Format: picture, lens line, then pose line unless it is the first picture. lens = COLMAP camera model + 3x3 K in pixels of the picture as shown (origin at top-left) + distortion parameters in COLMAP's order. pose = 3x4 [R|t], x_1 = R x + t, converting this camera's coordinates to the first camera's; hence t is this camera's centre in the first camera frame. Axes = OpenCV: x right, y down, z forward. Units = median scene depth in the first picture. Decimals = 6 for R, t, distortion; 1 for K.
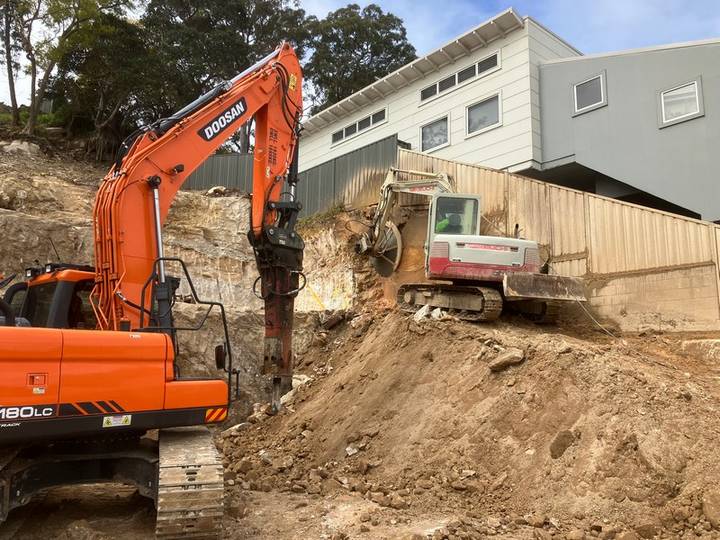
lens RADIAL K [[596.8, 0, 358.7], [0, 596.8, 252.8], [0, 0, 1]] dist [-0.001659, -0.005969]
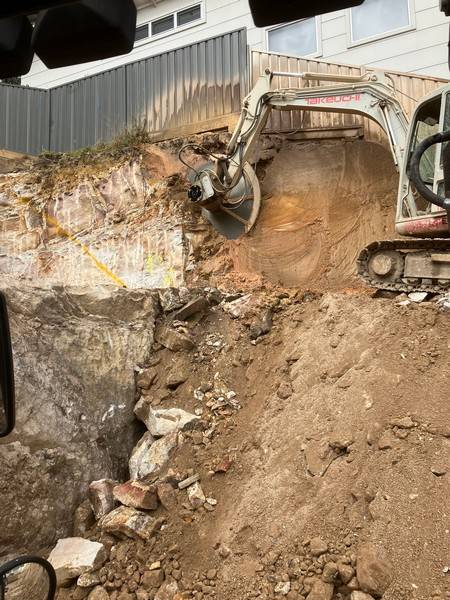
lens RADIAL K [[497.4, 0, 225.0], [0, 497.4, 300.0], [0, 0, 1]] dist [-0.001659, -0.005969]
pose [[0.912978, -0.000596, 0.408009, -0.191160], [-0.043662, 0.994114, 0.099152, 0.052522], [-0.405666, -0.108338, 0.907578, 0.490076]]
